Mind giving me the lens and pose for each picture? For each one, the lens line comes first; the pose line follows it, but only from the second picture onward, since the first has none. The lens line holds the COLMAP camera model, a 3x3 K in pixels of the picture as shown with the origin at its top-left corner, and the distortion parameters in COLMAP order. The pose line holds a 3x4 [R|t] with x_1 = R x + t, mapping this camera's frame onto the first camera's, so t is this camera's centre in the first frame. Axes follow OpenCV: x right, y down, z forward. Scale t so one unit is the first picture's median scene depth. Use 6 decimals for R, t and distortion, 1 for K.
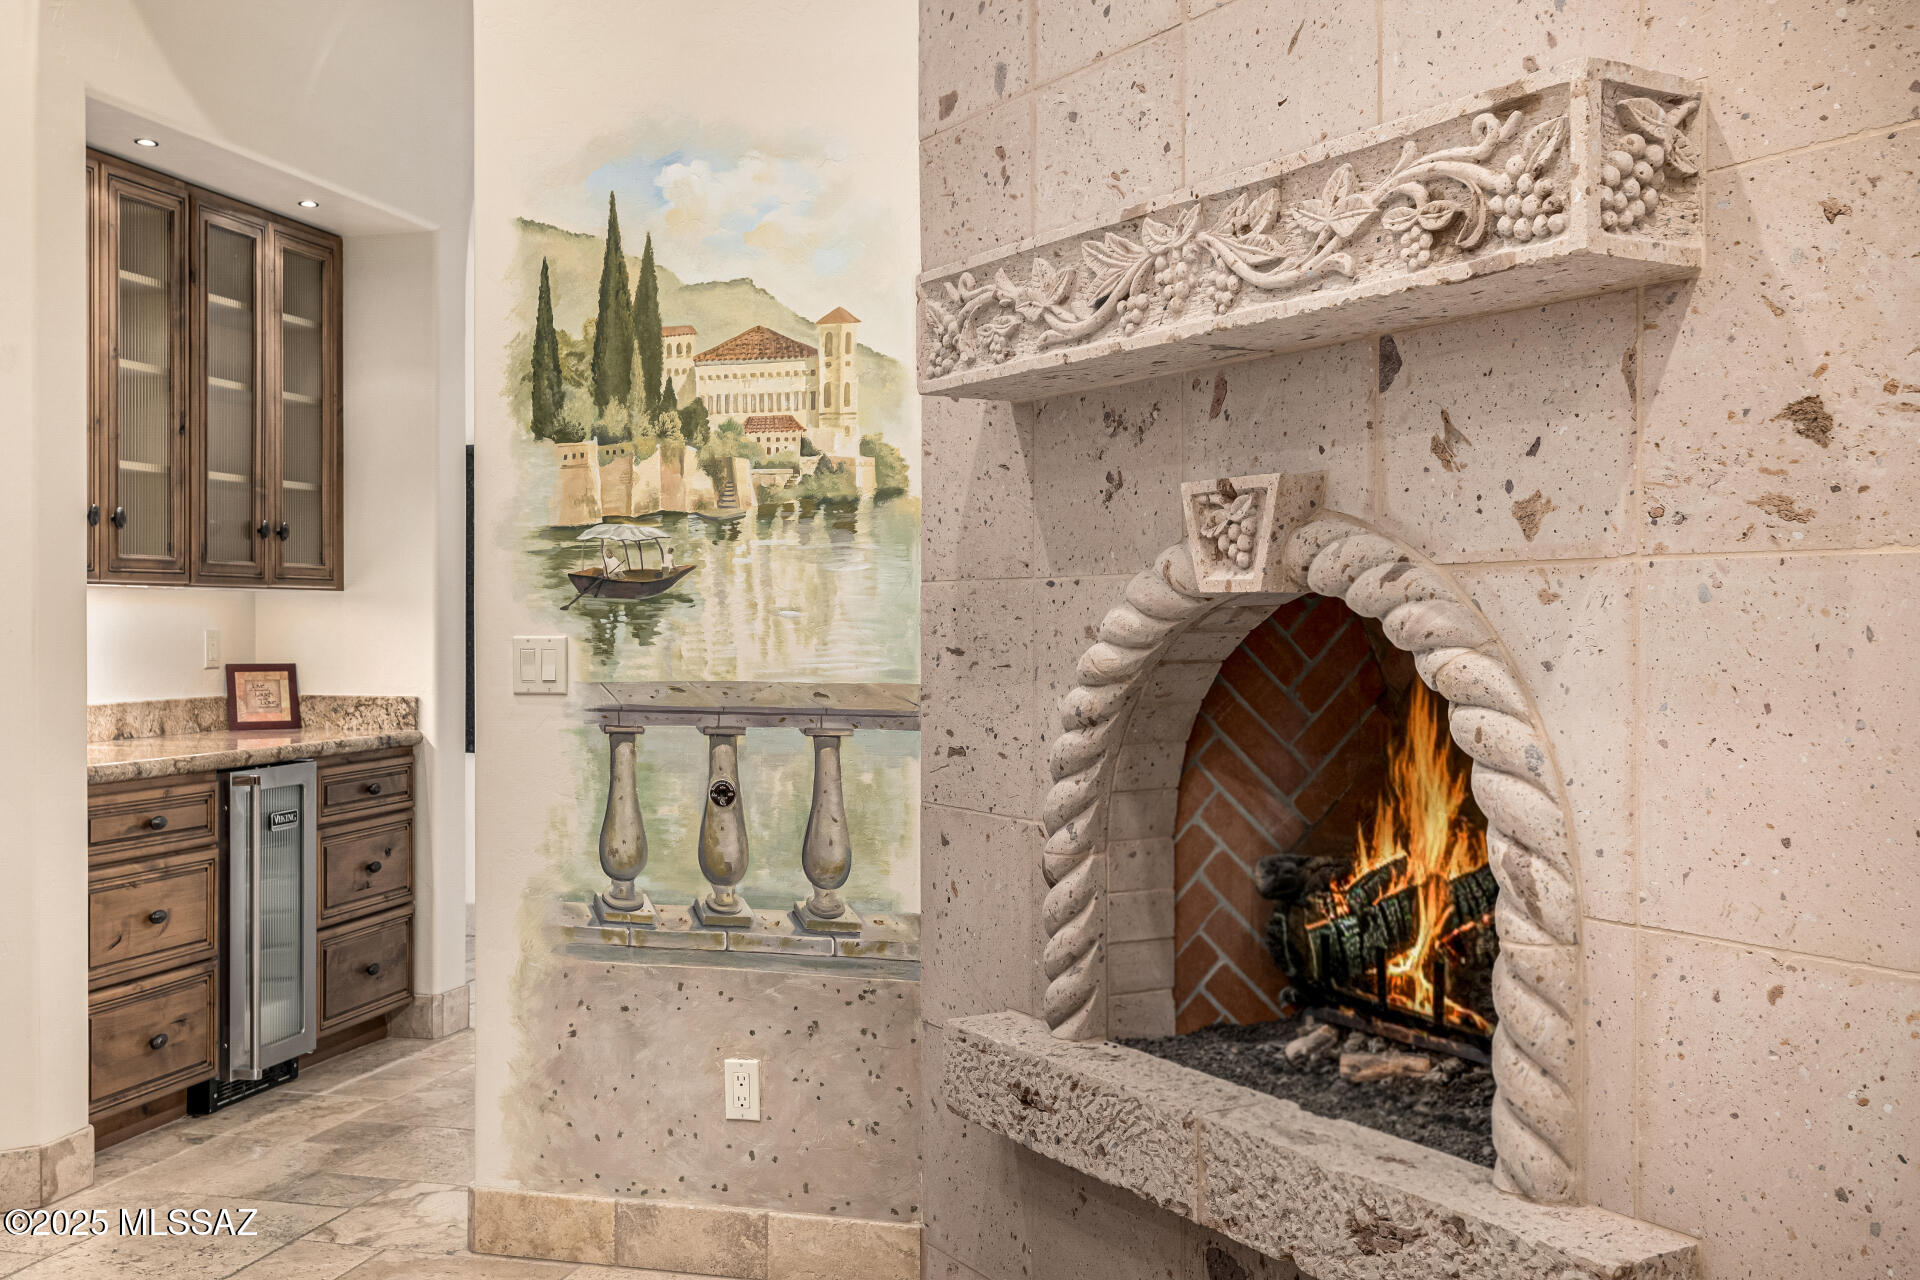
lens RADIAL K [[1863.1, 0, 920.2], [0, 1863.1, 628.4], [0, 0, 1]] dist [-0.011125, 0.000000]
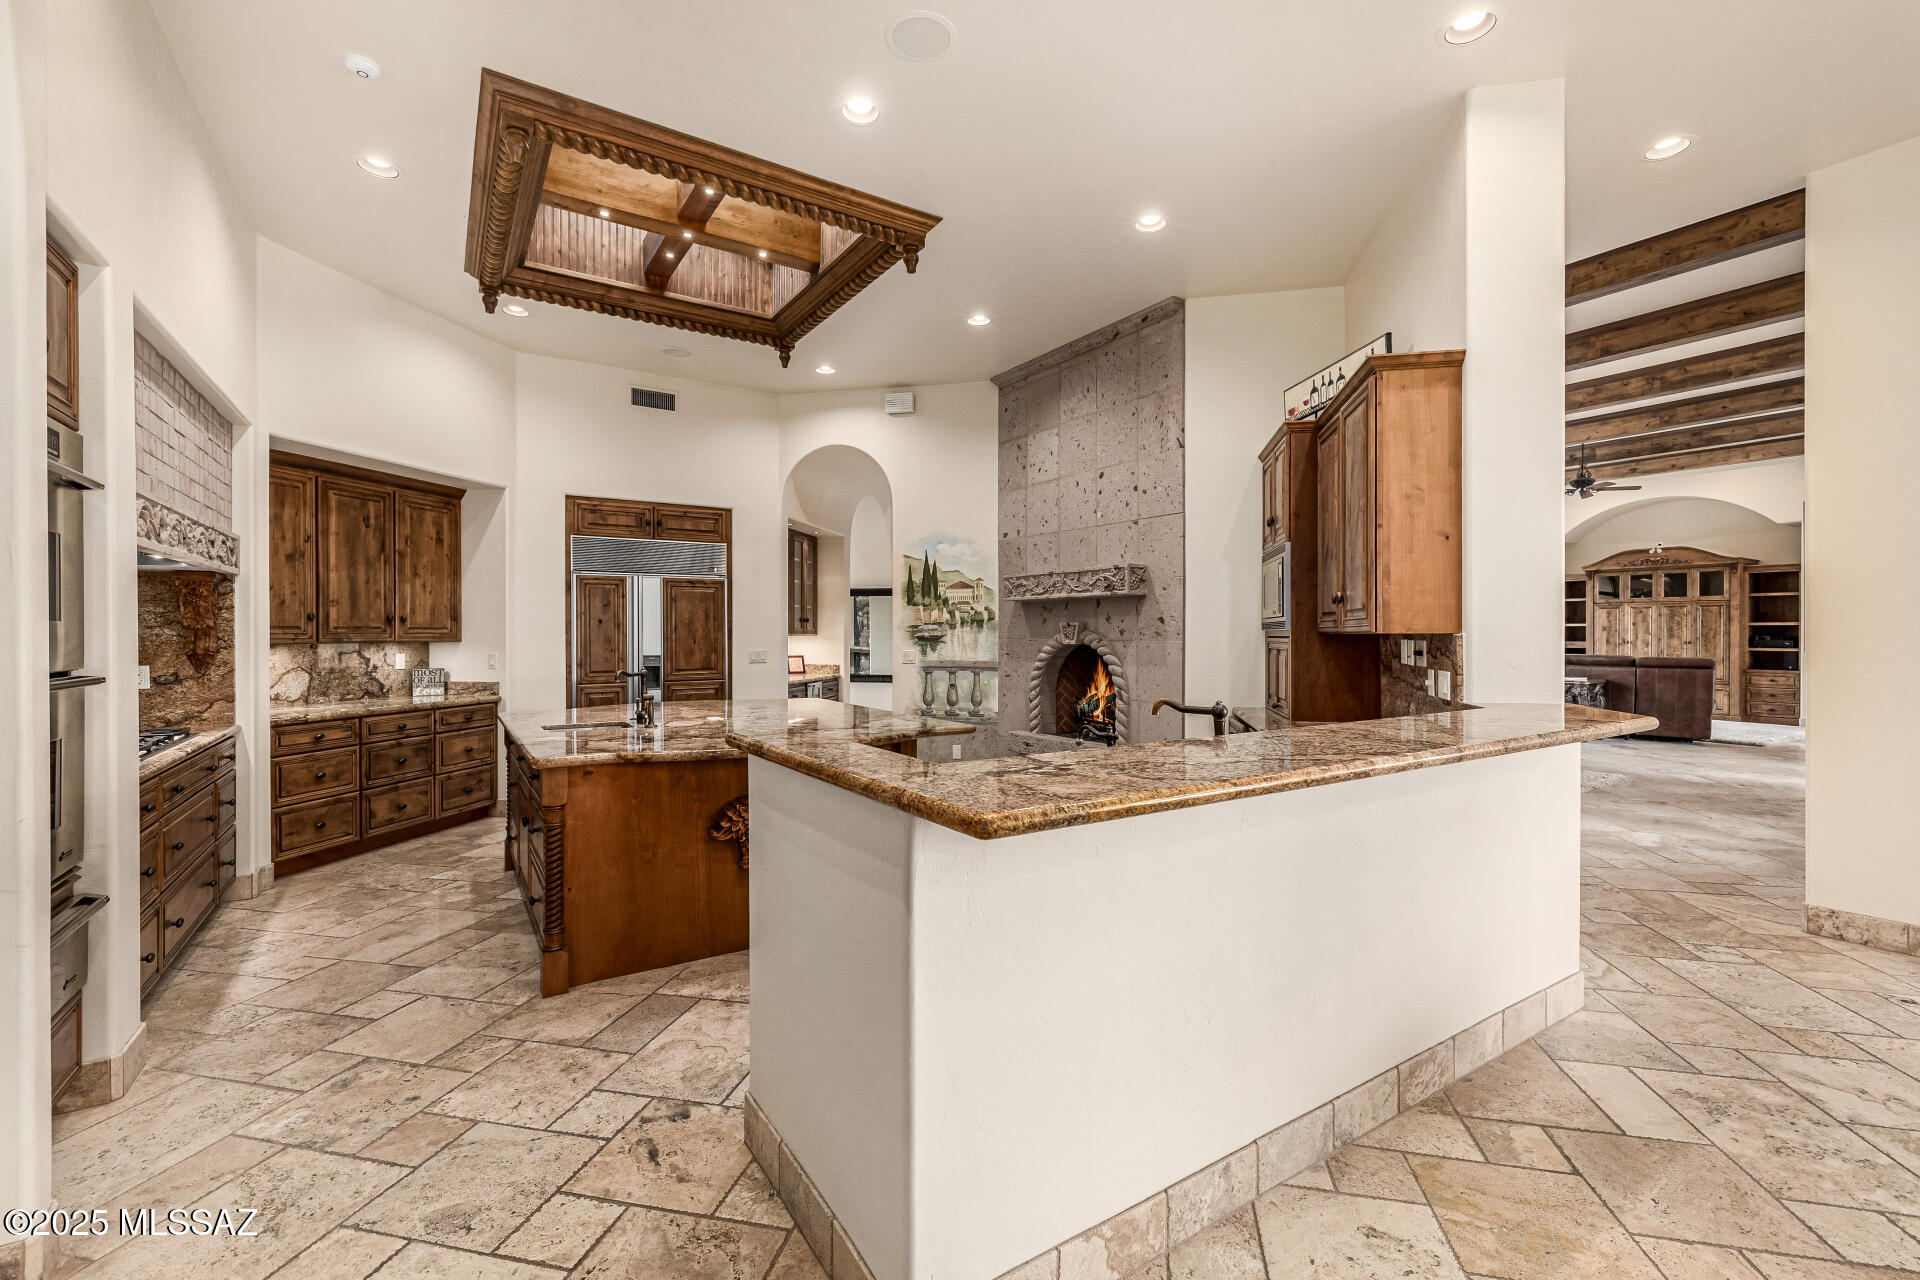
lens RADIAL K [[806.4, 0, 940.9], [0, 806.4, 634.8], [0, 0, 1]] dist [0.000188, 0.000976]
pose [[0.999209, 0.001473, 0.039732, -0.212646], [-0.001354, 0.999995, -0.003025, -0.027564], [-0.039736, 0.002968, 0.999206, -0.939247]]
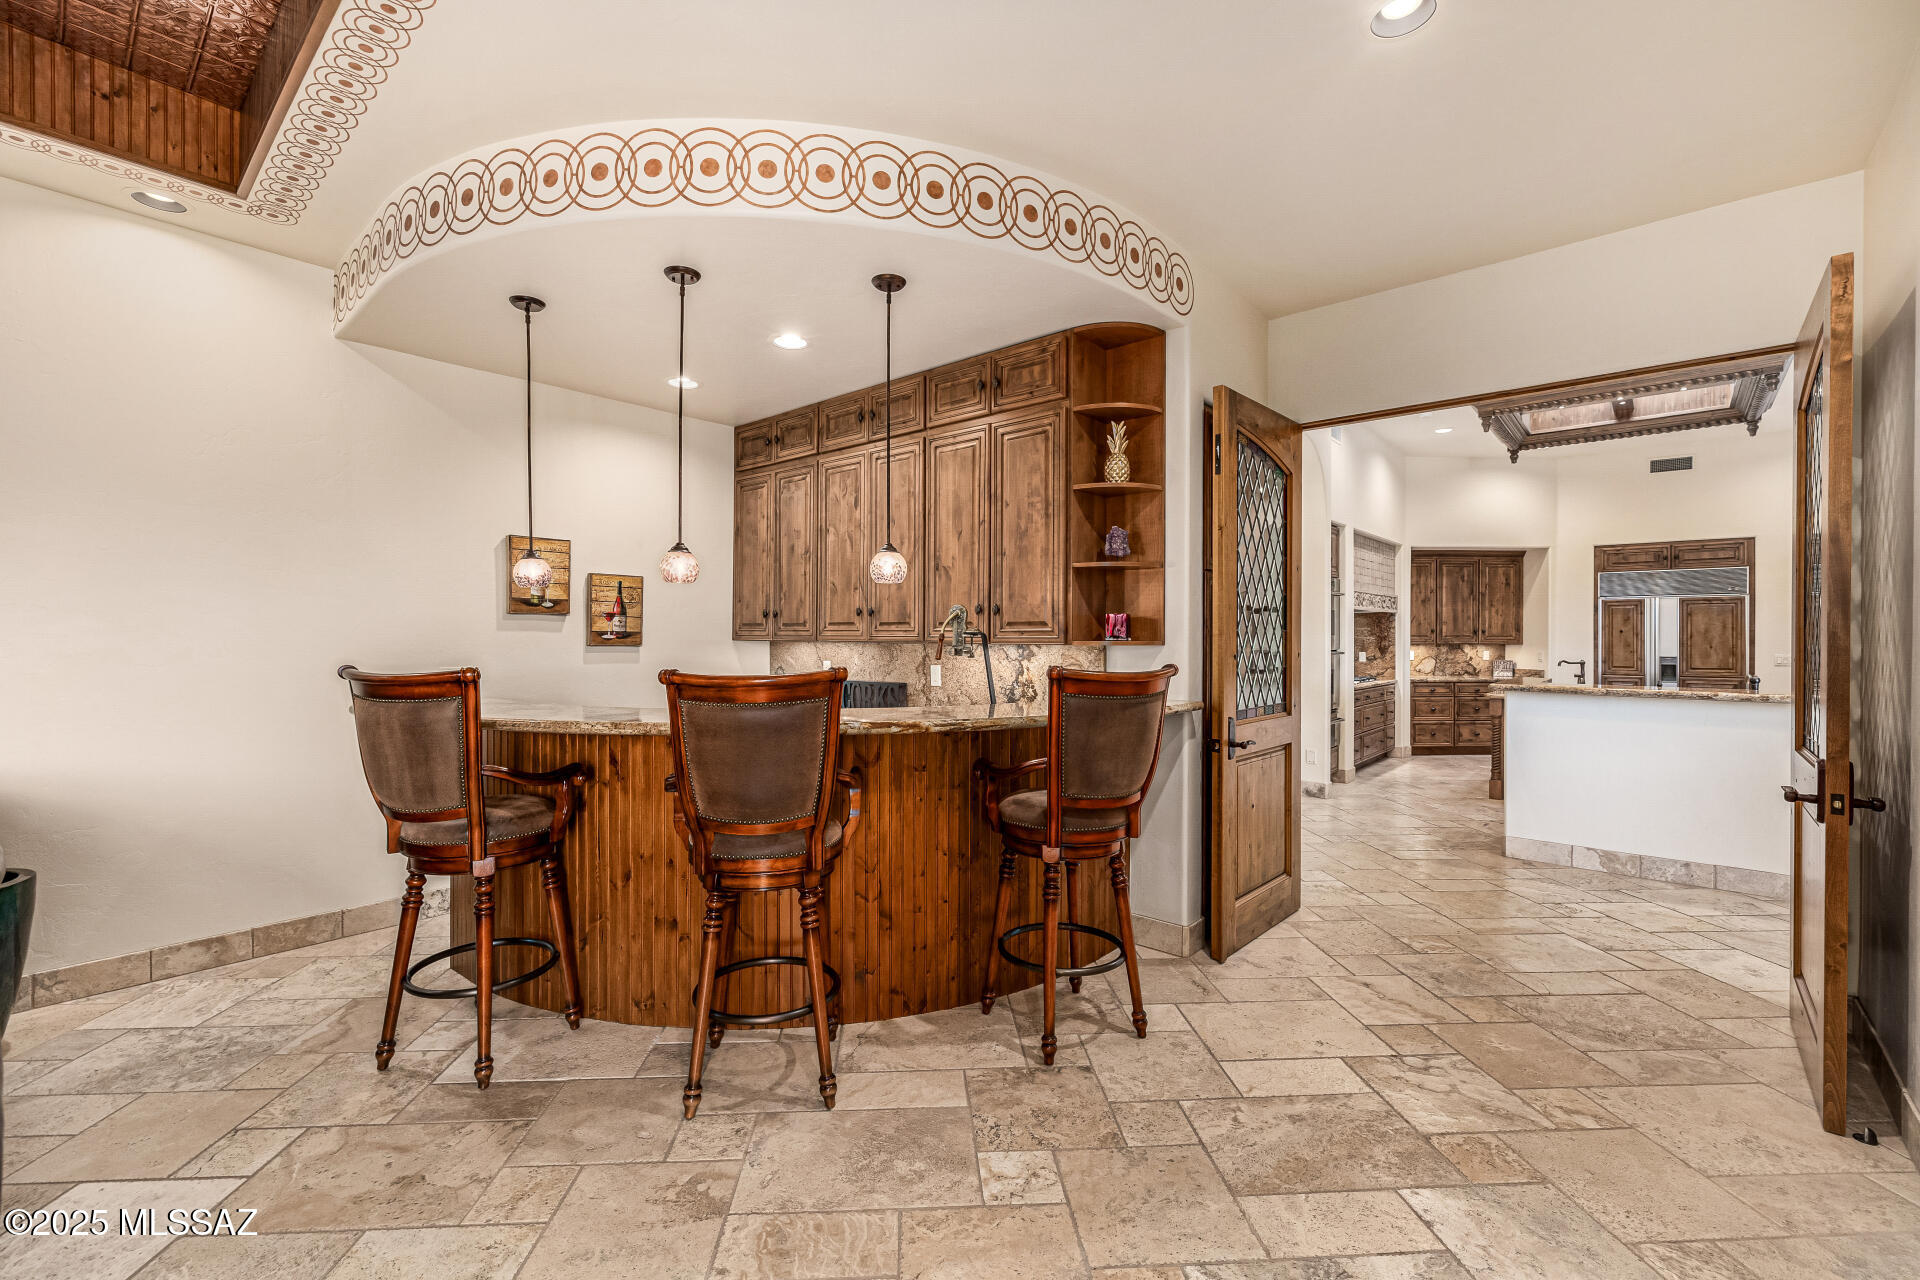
lens RADIAL K [[806.4, 0, 962.0], [0, 806.4, 638.0], [0, 0, 1]] dist [0.000188, 0.000976]
pose [[0.325001, 0.004915, -0.945701, 0.858004], [-0.009514, 0.999953, 0.001928, -0.025834], [0.945666, 0.008371, 0.325032, -1.939199]]
